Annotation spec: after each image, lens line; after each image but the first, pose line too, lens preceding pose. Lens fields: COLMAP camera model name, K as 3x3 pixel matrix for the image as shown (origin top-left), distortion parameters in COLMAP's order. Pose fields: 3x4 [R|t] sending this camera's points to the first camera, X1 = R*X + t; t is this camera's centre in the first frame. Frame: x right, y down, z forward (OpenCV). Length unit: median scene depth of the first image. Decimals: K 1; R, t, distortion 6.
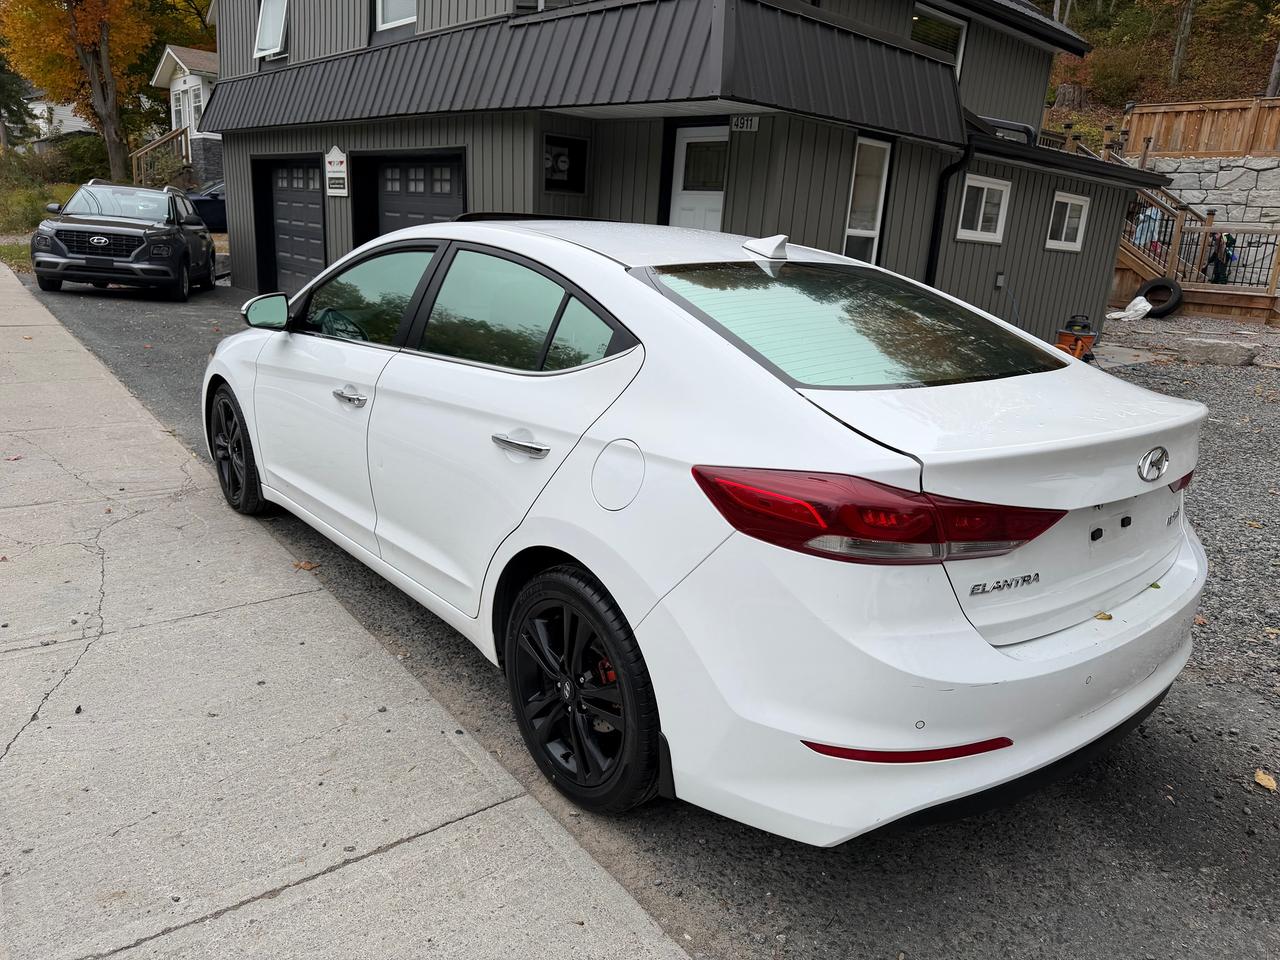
lens RADIAL K [[903.4, 0, 640.0], [0, 903.4, 480.0], [0, 0, 1]] dist [0.052554, -0.069034]
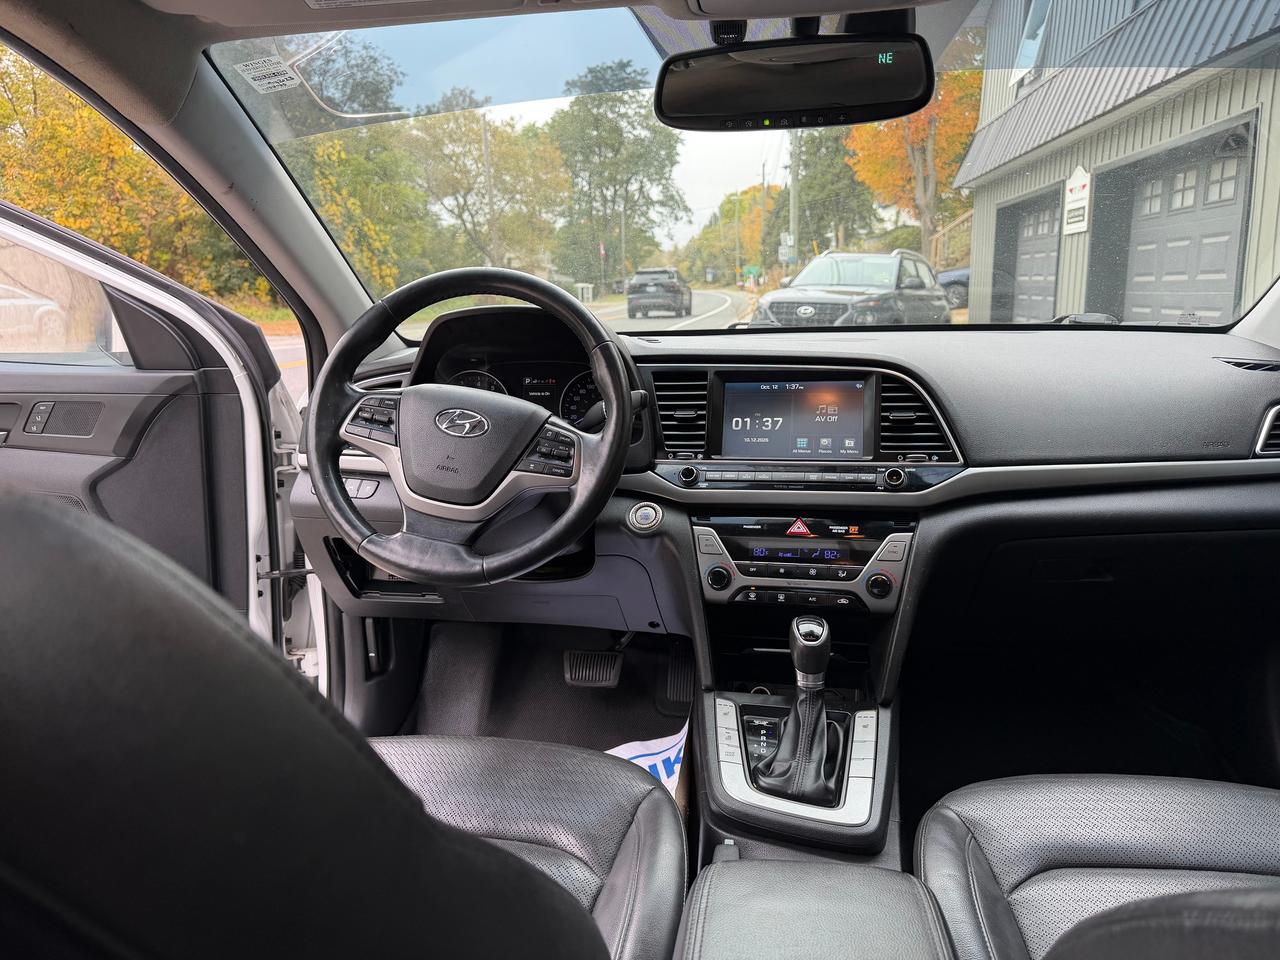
lens RADIAL K [[900.5, 0, 666.8], [0, 900.5, 496.4], [0, 0, 1]] dist [0.000732, -0.010072]
pose [[0.678367, 0.088902, -0.729325, -0.004444], [-0.139196, 0.990226, -0.008766, -0.061468], [0.721418, 0.107465, 0.684111, 0.375113]]
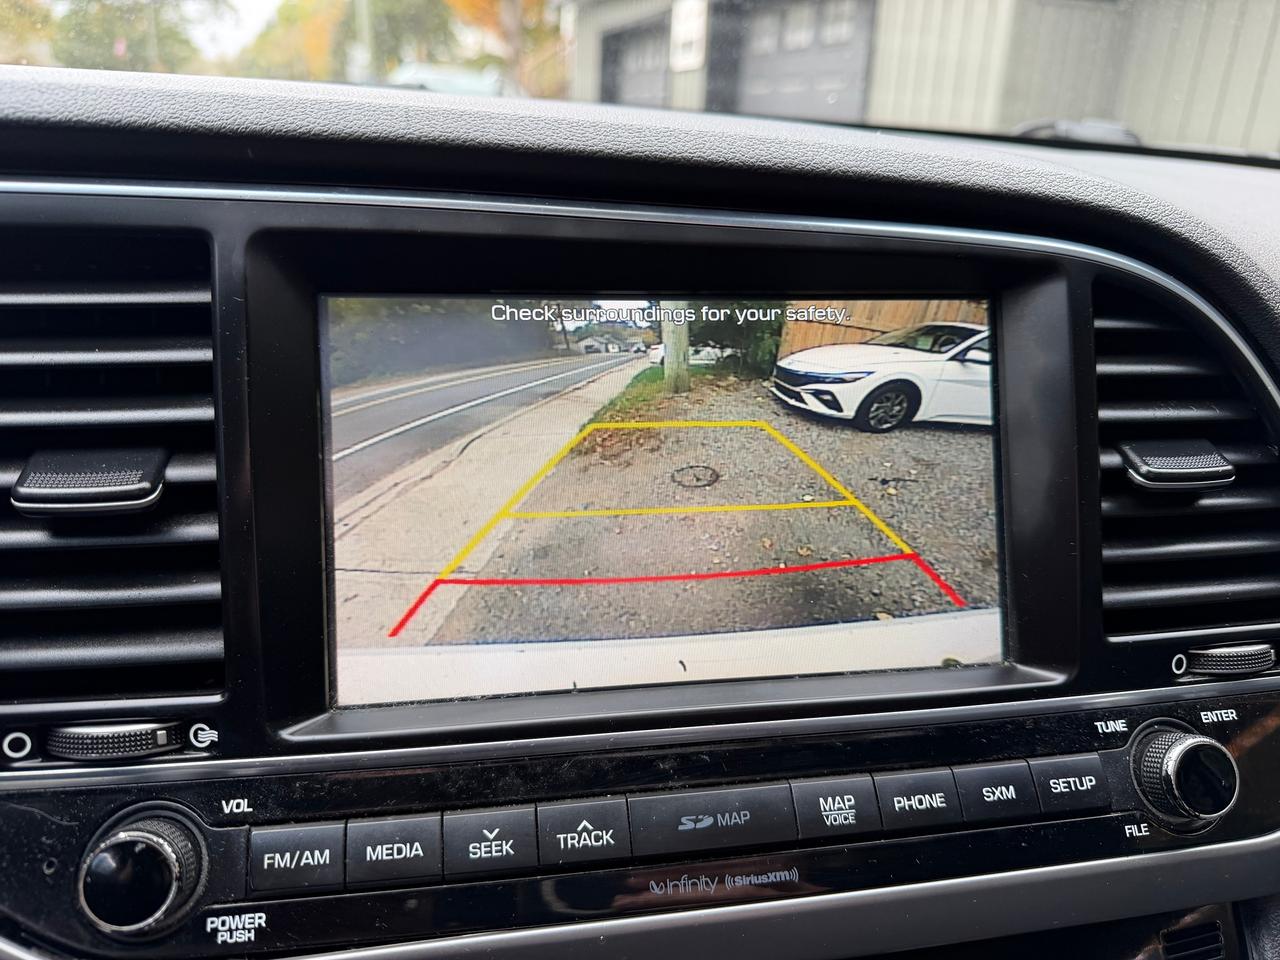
lens RADIAL K [[906.9, 0, 639.1], [0, 906.9, 497.1], [0, 0, 1]] dist [0.011820, -0.008604]
pose [[0.914455, 0.133338, -0.382089, -0.081331], [-0.100905, 0.989466, 0.103800, -0.079107], [0.391905, -0.056366, 0.918277, 0.453384]]
